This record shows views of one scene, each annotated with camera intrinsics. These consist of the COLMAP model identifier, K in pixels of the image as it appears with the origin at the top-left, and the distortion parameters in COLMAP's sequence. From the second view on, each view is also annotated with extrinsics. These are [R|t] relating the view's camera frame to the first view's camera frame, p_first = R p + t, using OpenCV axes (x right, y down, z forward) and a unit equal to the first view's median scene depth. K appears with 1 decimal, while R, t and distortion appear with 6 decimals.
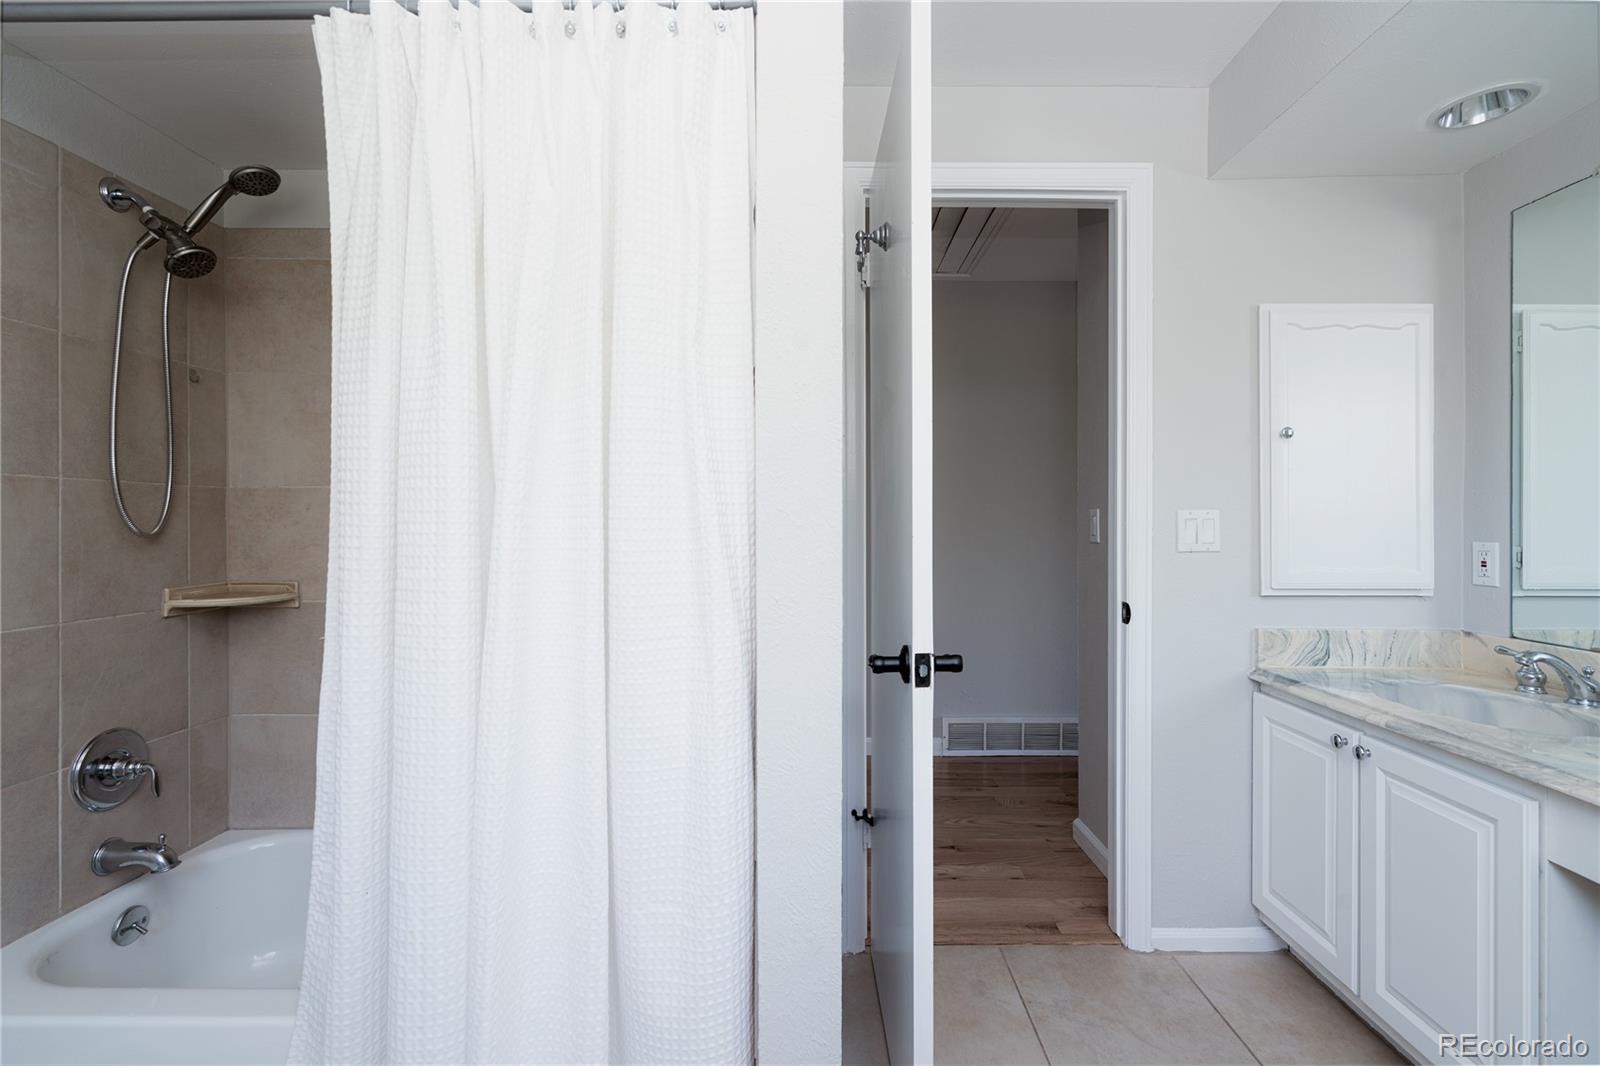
lens RADIAL K [[733.4, 0, 801.5], [0, 733.4, 516.1], [0, 0, 1]] dist [0.002246, 0.000621]
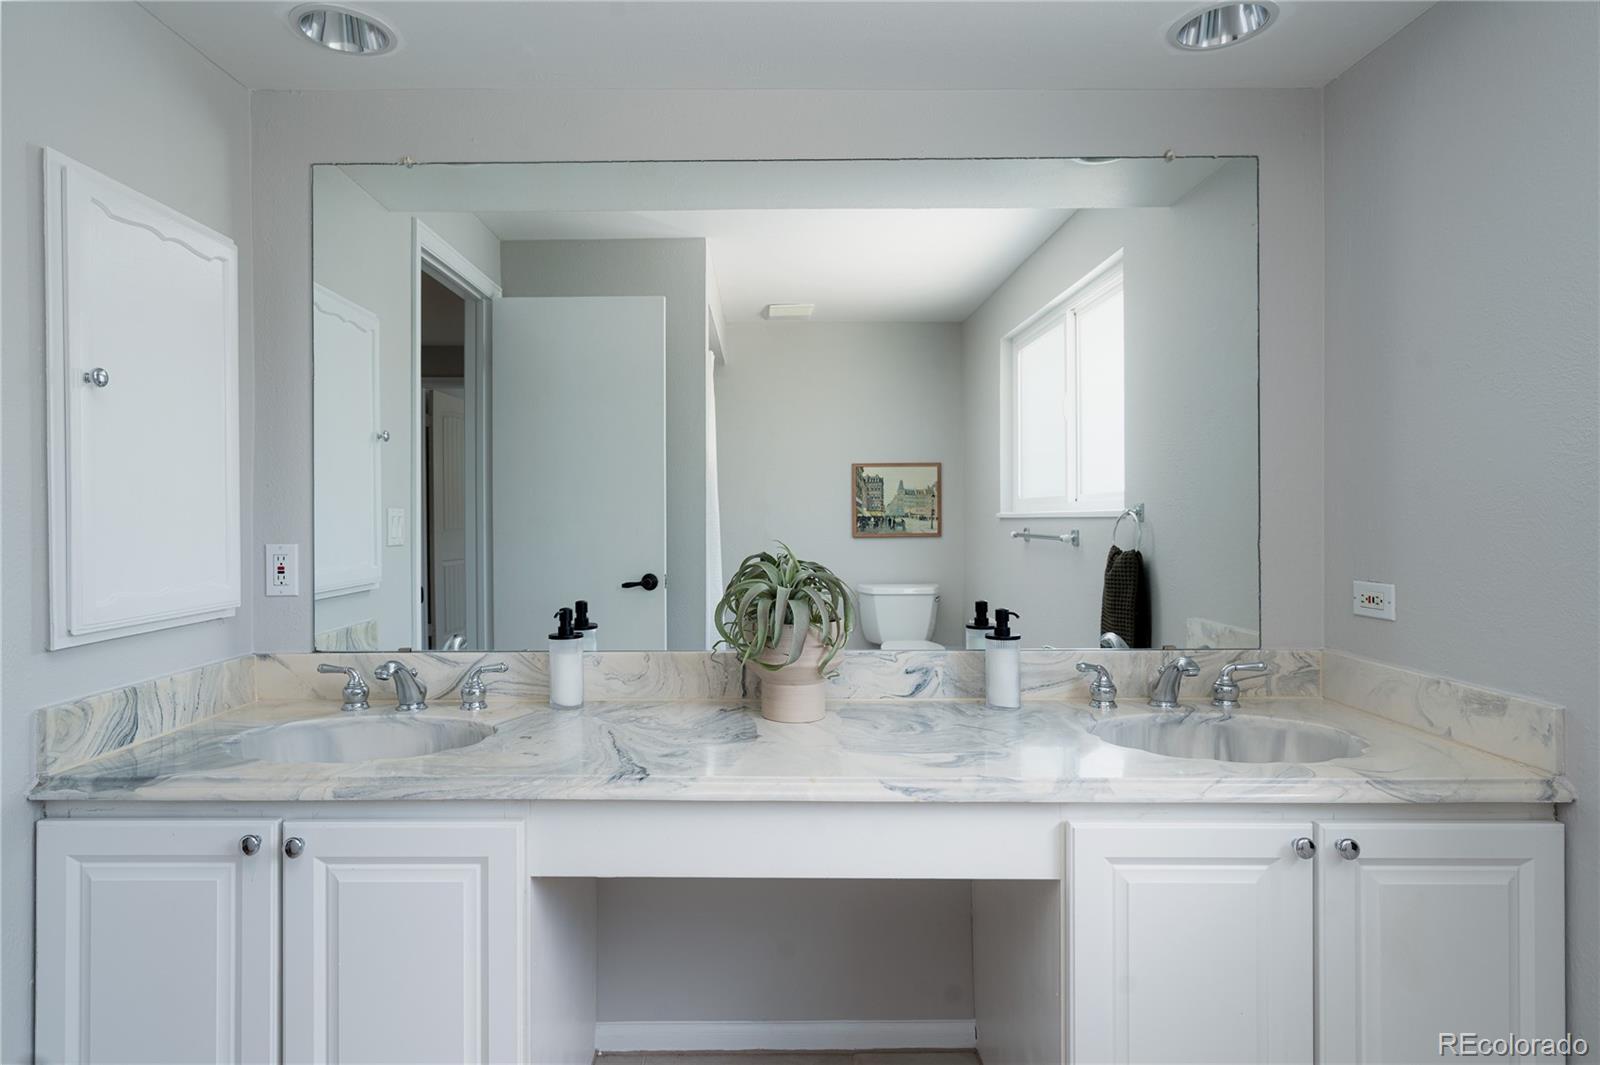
lens RADIAL K [[866.6, 0, 797.6], [0, 866.6, 514.2], [0, 0, 1]] dist [-0.001174, -0.000234]
pose [[-0.010952, -0.003571, 0.999934, -0.063188], [0.000459, 0.999994, 0.003576, -0.001686], [-0.999940, 0.000499, -0.010951, 0.416444]]
